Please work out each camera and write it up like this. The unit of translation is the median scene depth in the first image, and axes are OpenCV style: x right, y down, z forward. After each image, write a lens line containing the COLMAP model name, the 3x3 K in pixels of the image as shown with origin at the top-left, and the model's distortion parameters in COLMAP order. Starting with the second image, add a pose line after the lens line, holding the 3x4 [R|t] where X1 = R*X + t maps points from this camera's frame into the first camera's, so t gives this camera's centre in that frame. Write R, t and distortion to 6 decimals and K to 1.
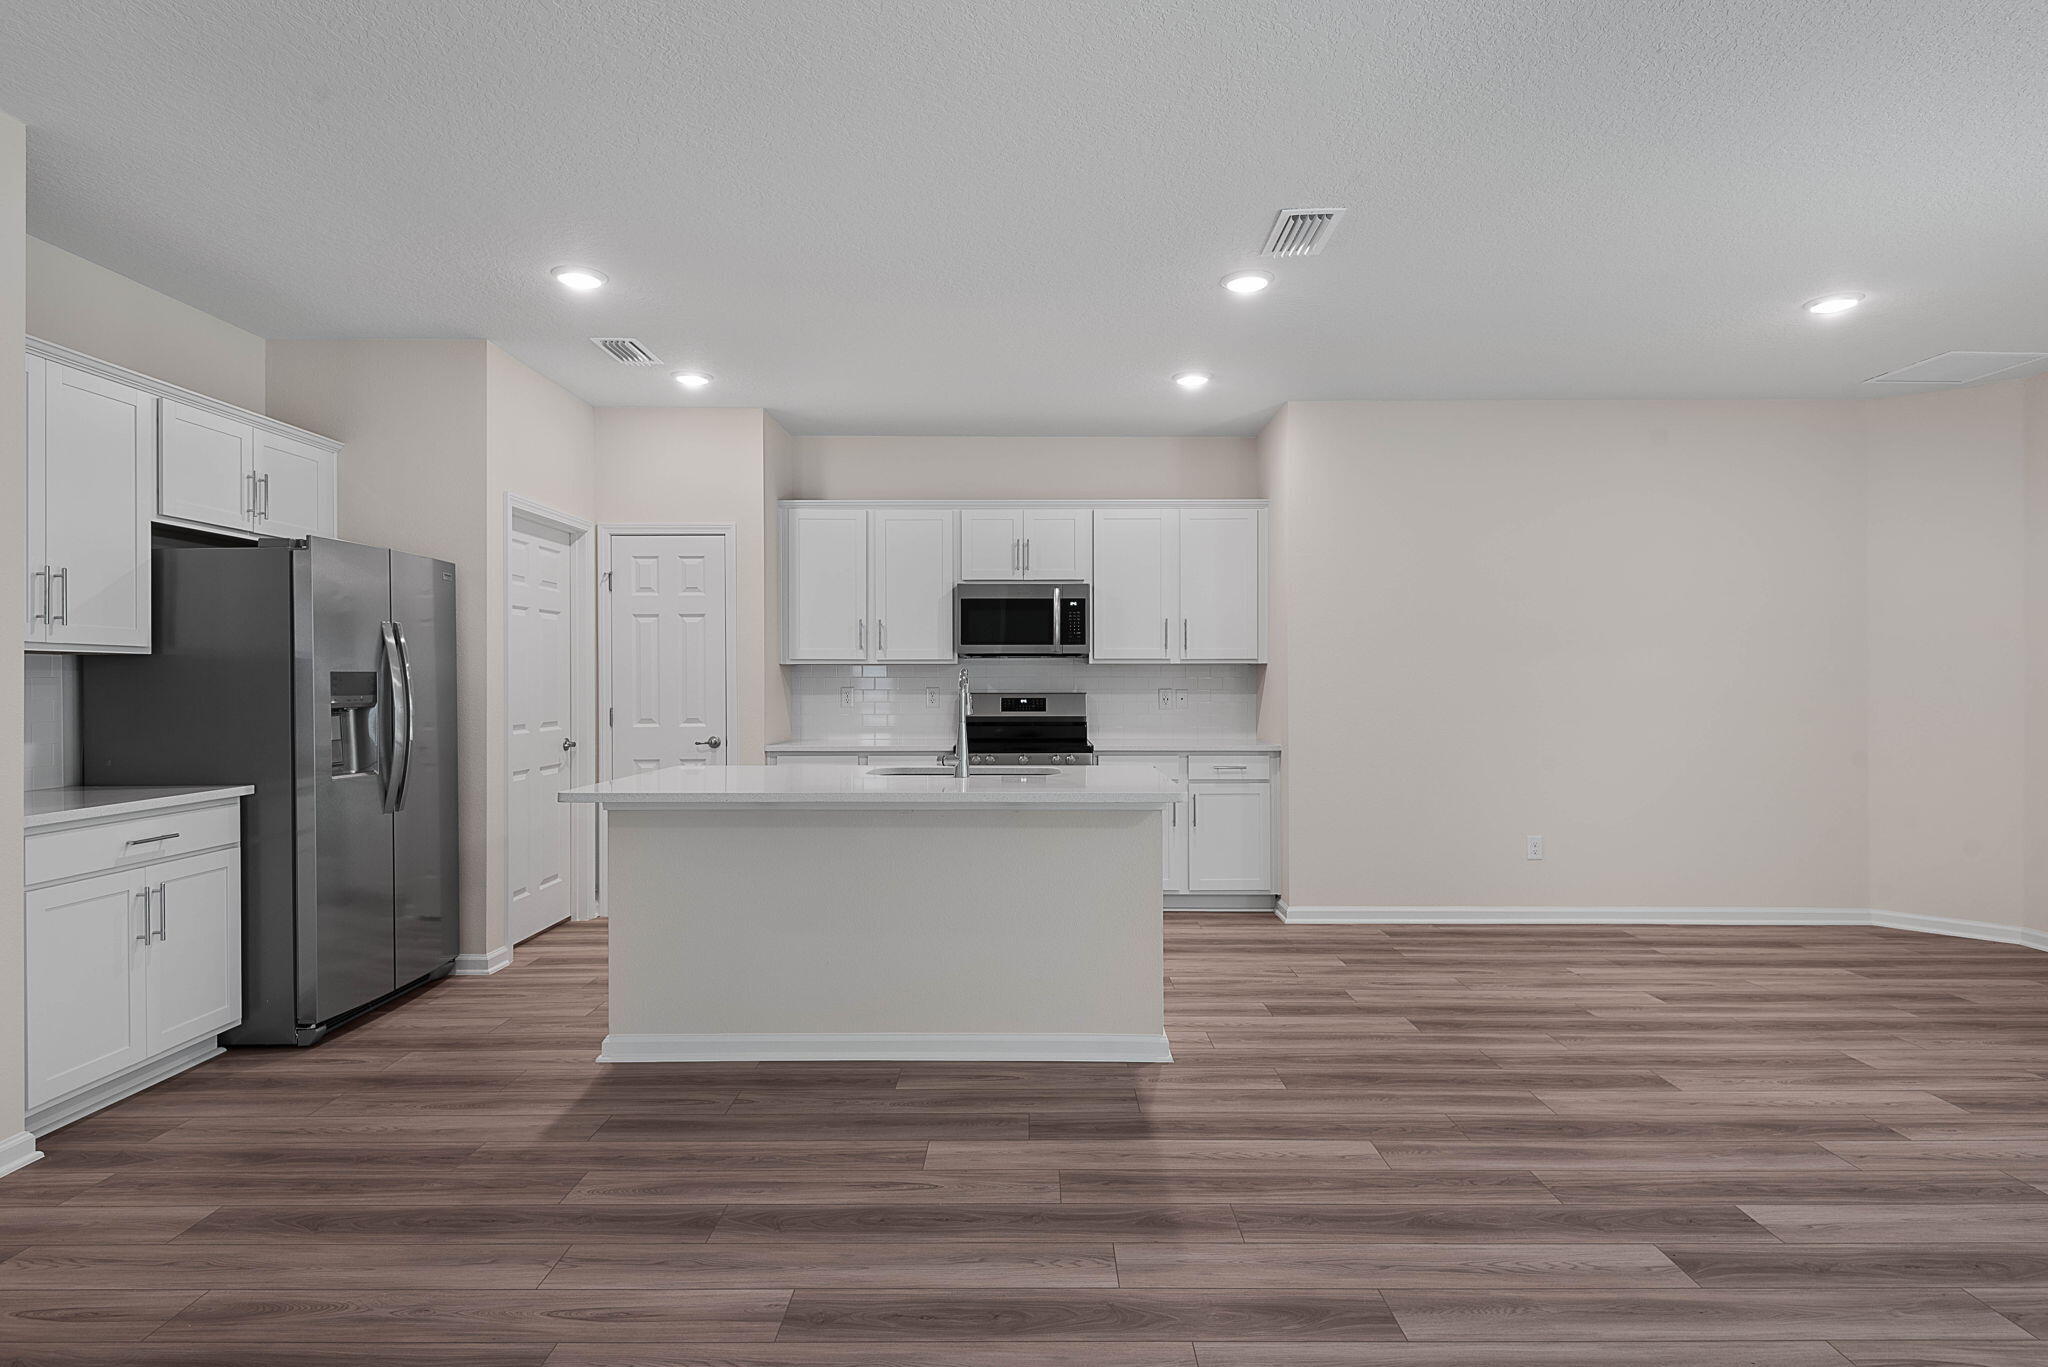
lens RADIAL K [[1061.1, 0, 1032.7], [0, 1061.1, 683.5], [0, 0, 1]] dist [0.038703, -0.032198]
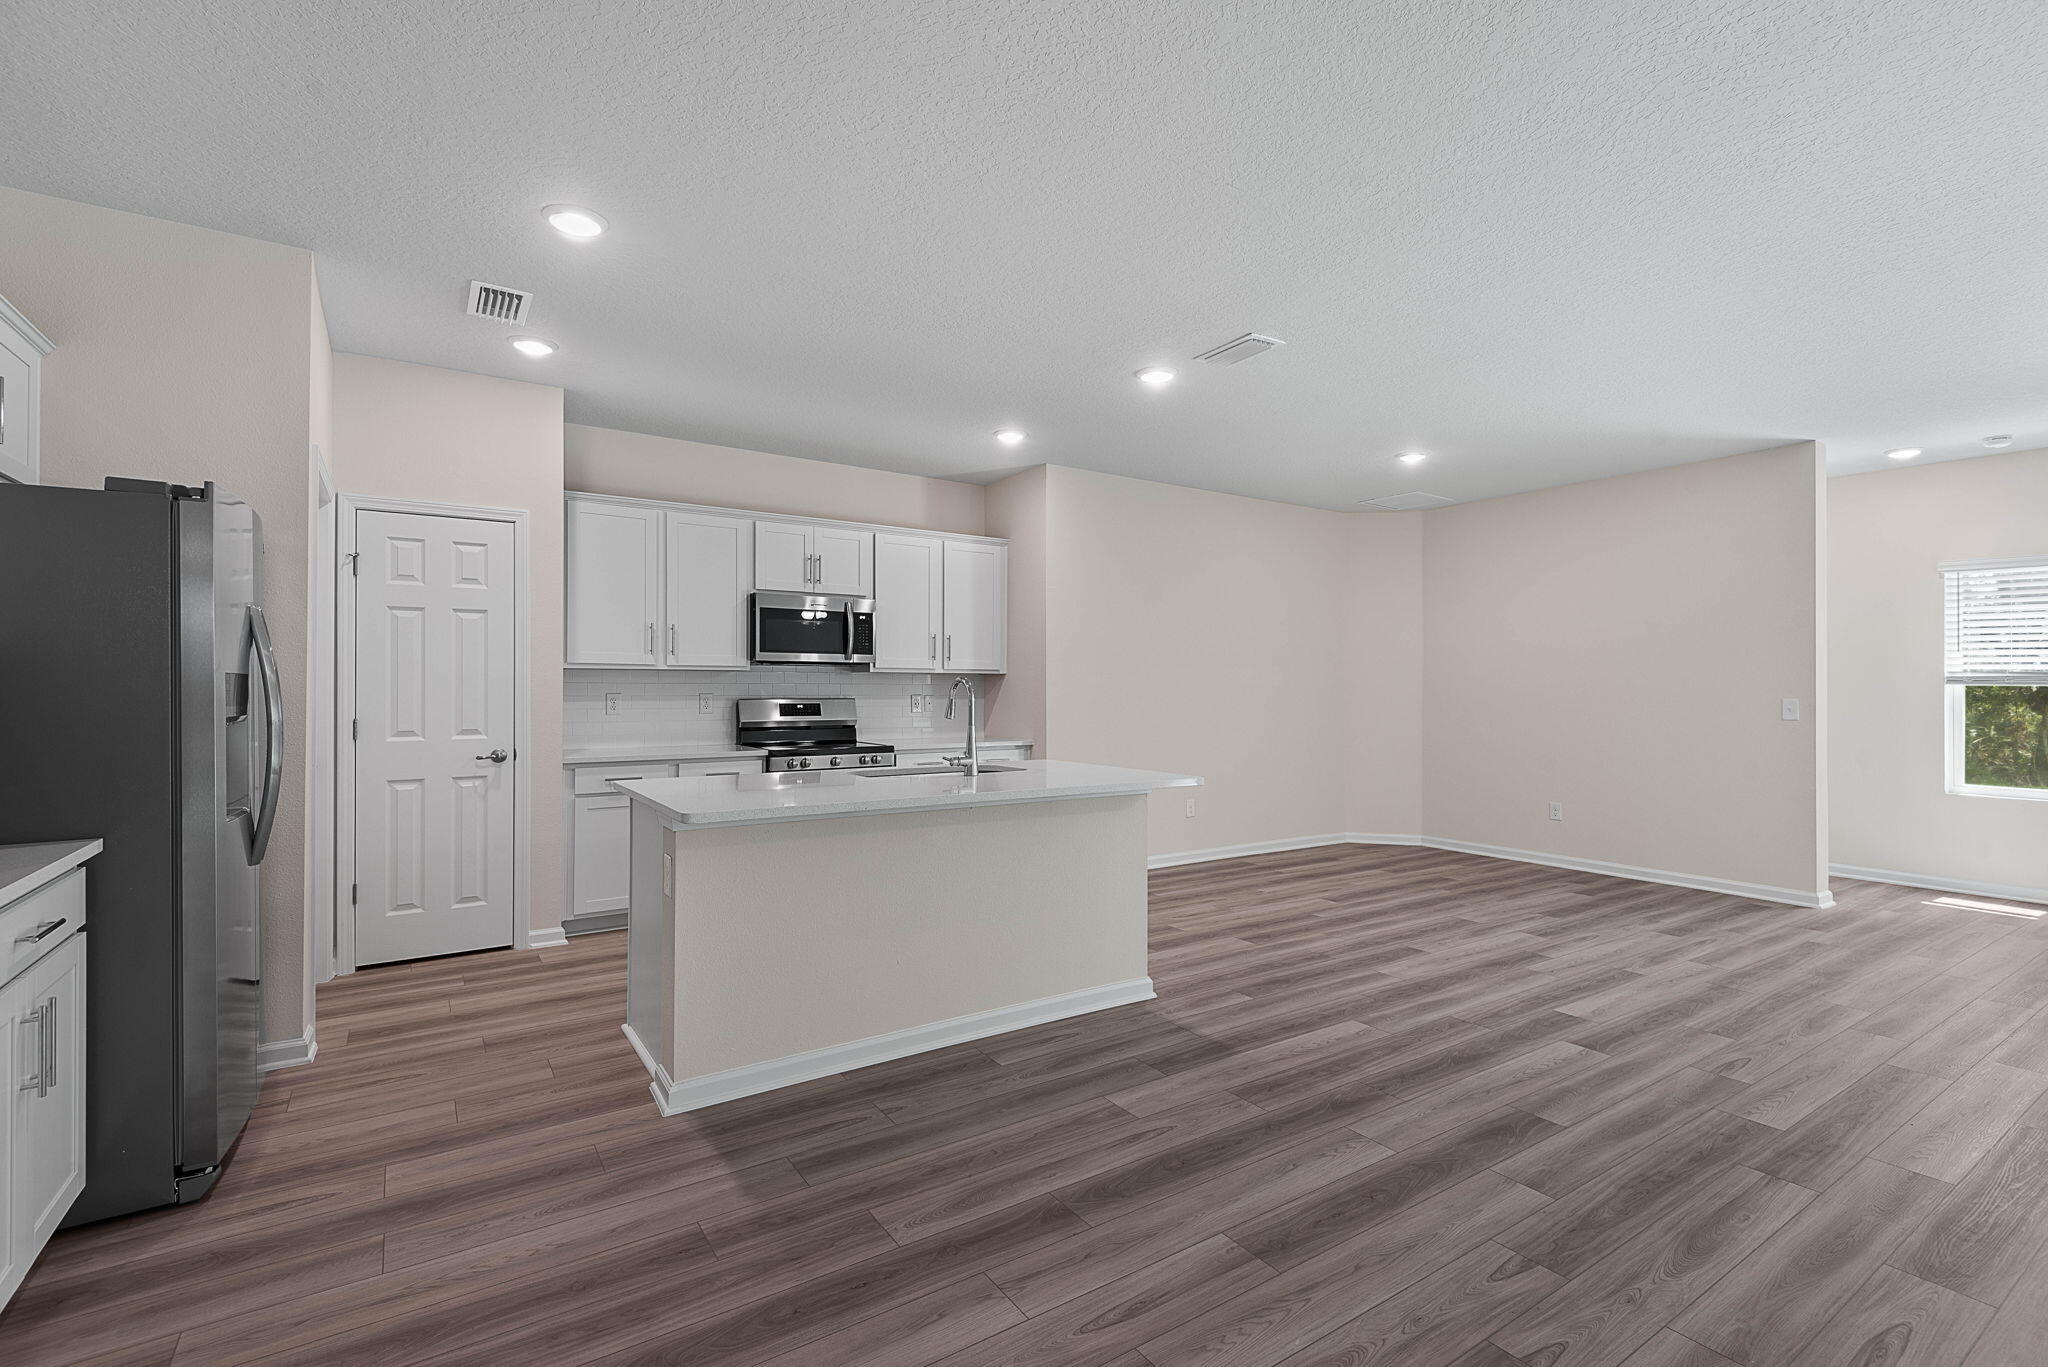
lens RADIAL K [[917.7, 0, 1031.9], [0, 917.7, 683.1], [0, 0, 1]] dist [0.034642, -0.024931]
pose [[0.831627, 0.005974, 0.555303, -0.479676], [-0.002389, 0.999971, -0.007179, -0.000931], [-0.555330, 0.004644, 0.831617, 0.156027]]
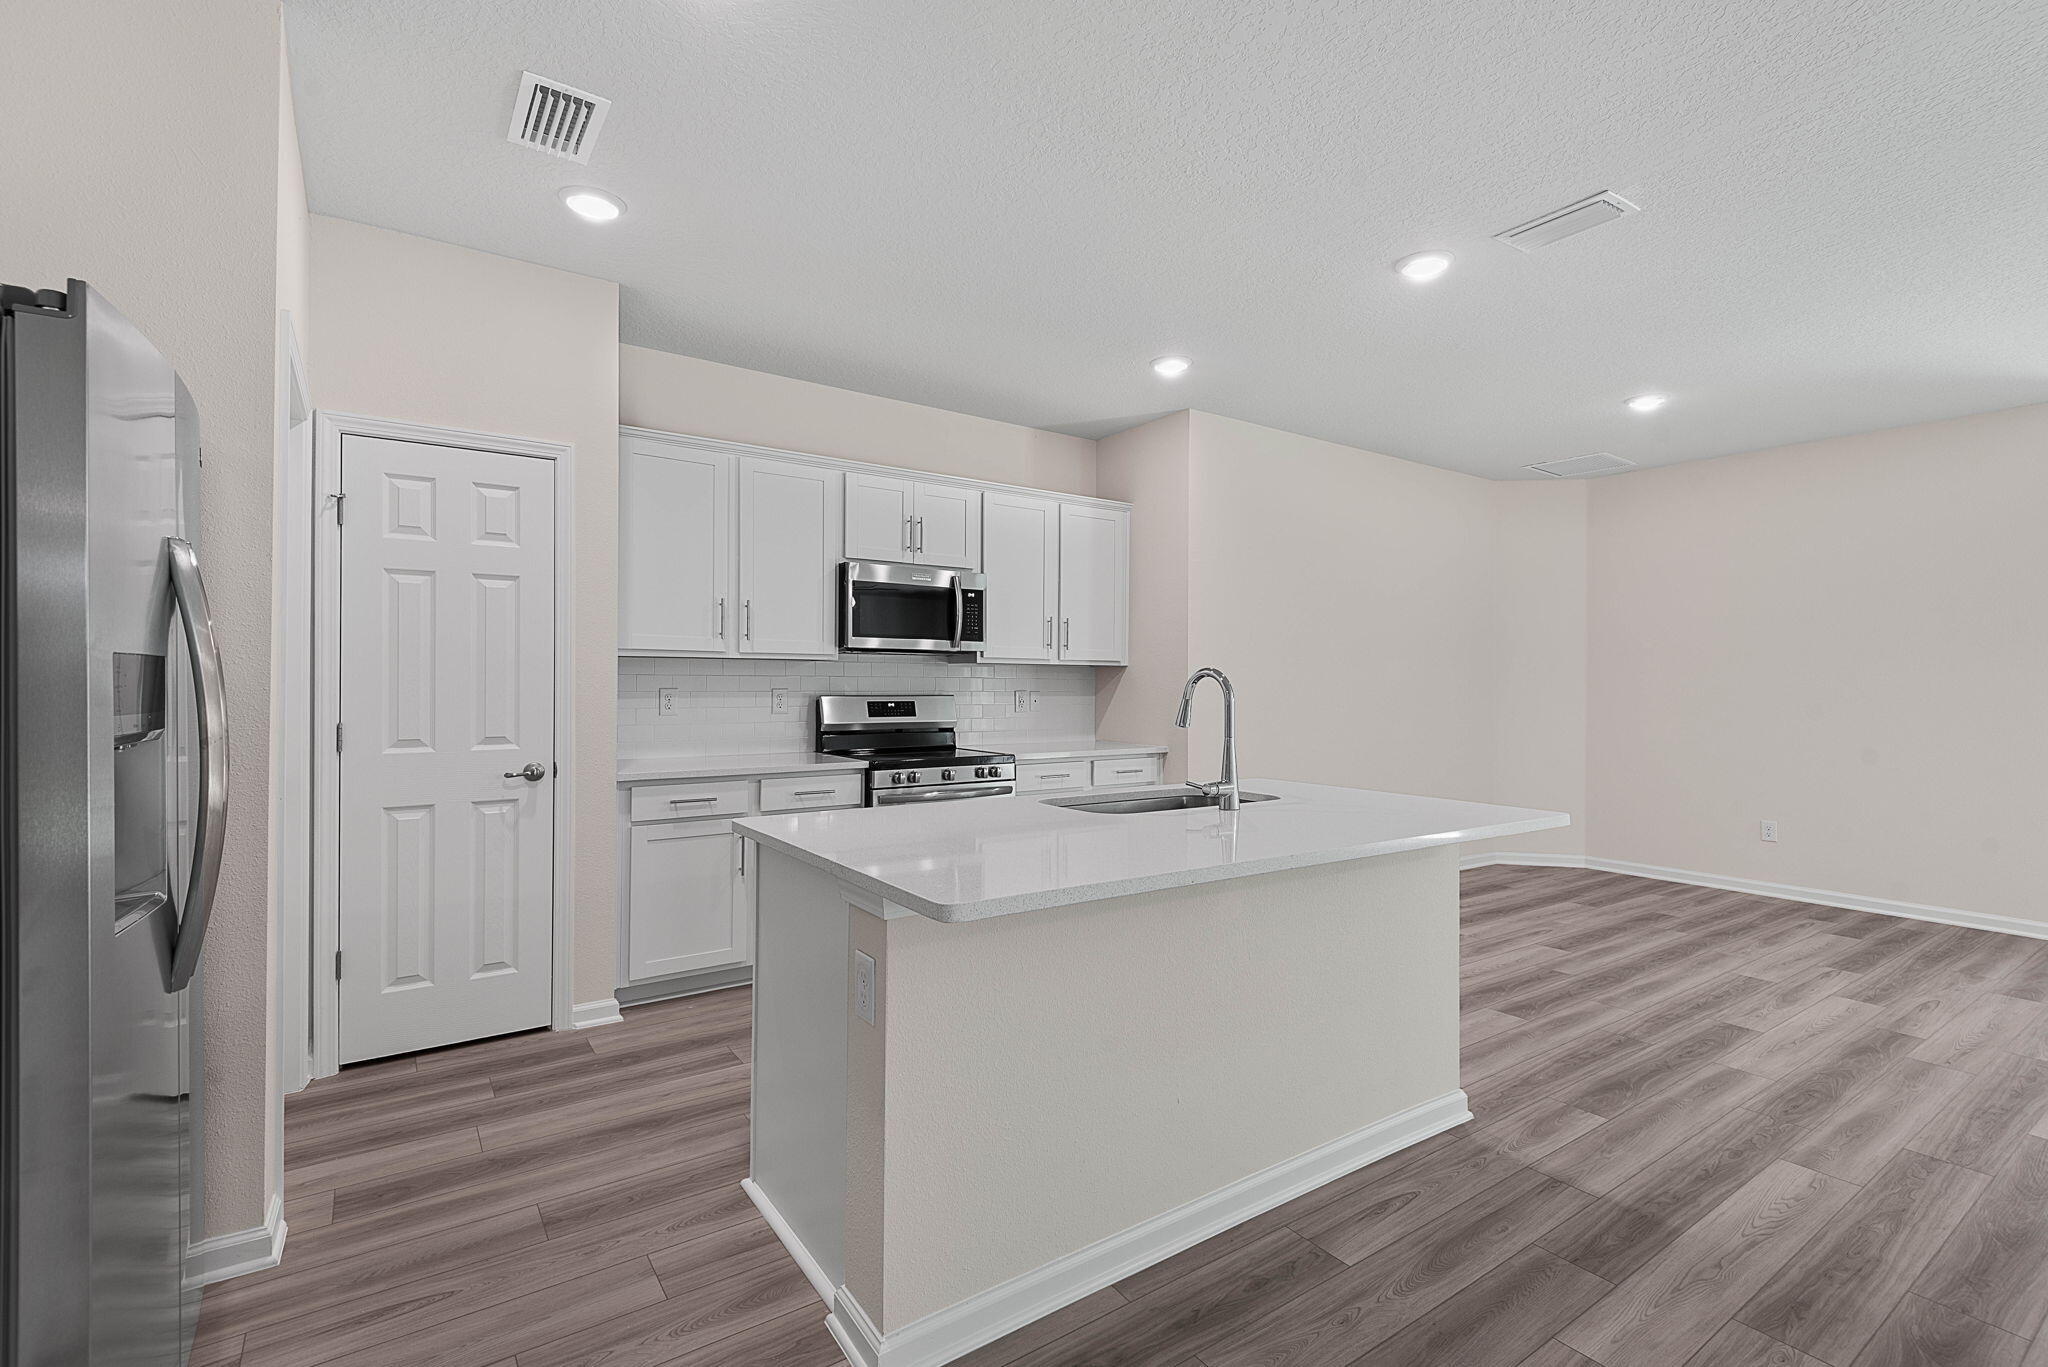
lens RADIAL K [[922.8, 0, 1034.1], [0, 922.8, 678.8], [0, 0, 1]] dist [0.029800, -0.018275]
pose [[0.819913, 0.008072, 0.572431, -0.502092], [-0.006237, 0.999967, -0.005167, -0.001992], [-0.572454, 0.000666, 0.819937, 0.471097]]
